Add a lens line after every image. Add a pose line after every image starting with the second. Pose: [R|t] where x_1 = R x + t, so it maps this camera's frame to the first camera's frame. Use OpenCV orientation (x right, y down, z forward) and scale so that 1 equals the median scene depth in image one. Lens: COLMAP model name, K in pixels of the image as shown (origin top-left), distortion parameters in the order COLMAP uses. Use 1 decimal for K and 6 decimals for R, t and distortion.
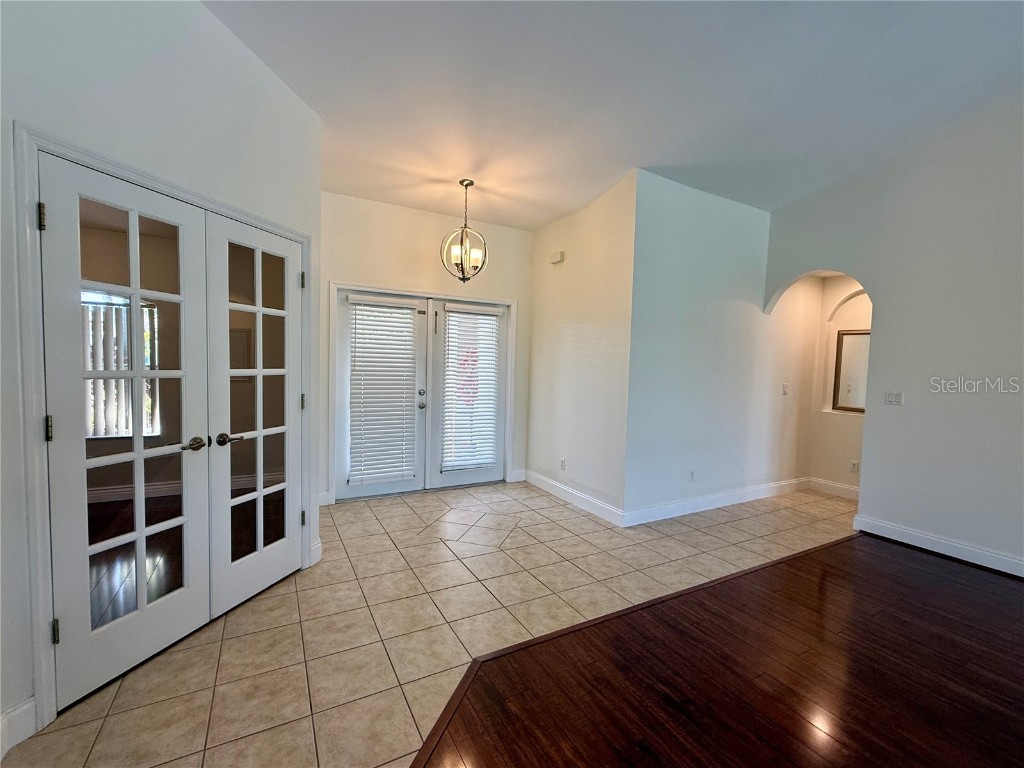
lens RADIAL K [[442.5, 0, 513.3], [0, 442.5, 387.2], [0, 0, 1]] dist [0.002344, 0.000230]
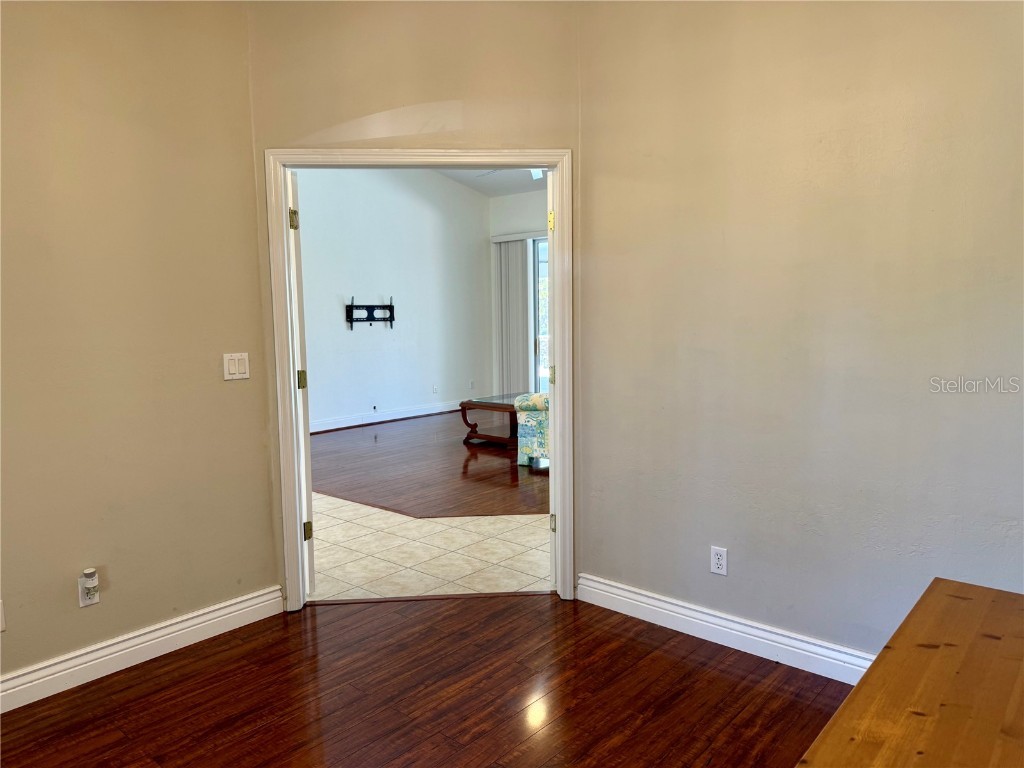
lens RADIAL K [[723.9, 0, 512.0], [0, 723.9, 384.0], [0, 0, 1]] dist [0.000874, 0.000076]
pose [[-0.339265, -0.116468, 0.933453, -1.244655], [0.062046, 0.987374, 0.145747, -0.085022], [-0.938643, 0.107364, -0.327755, 0.749328]]
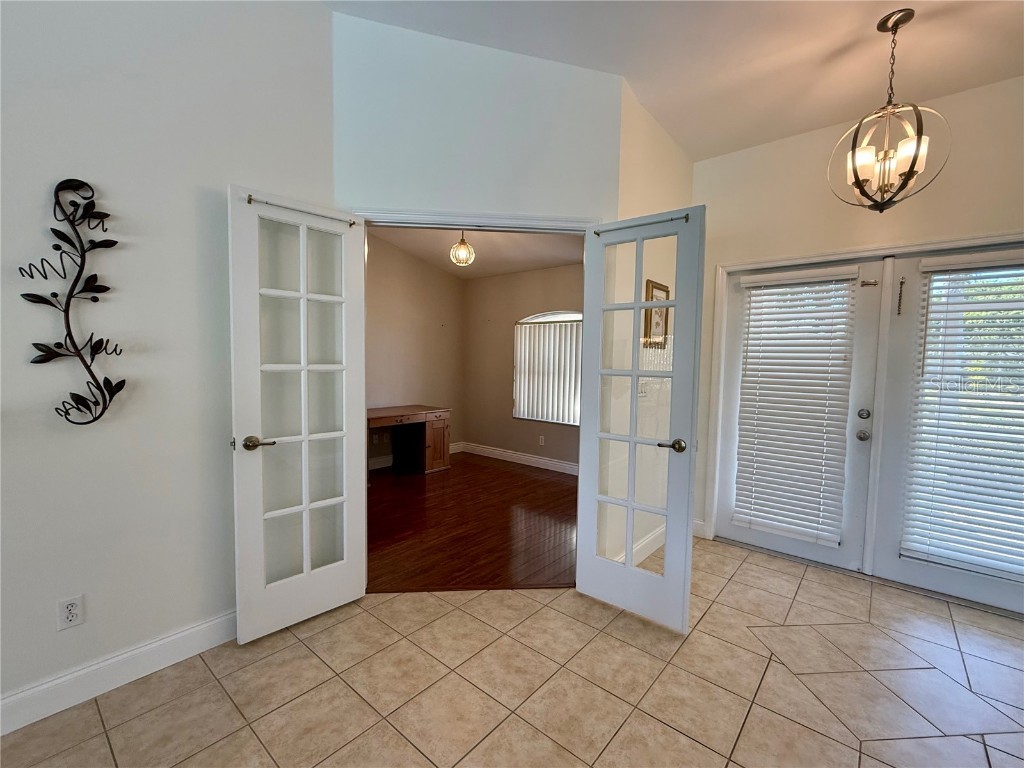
lens RADIAL K [[442.5, 0, 513.3], [0, 442.5, 387.2], [0, 0, 1]] dist [0.002344, 0.000230]
pose [[0.357555, 0.037614, -0.933134, 0.224624], [-0.061647, 0.997960, 0.016605, -0.006469], [0.931855, 0.051588, 0.359144, 0.378256]]
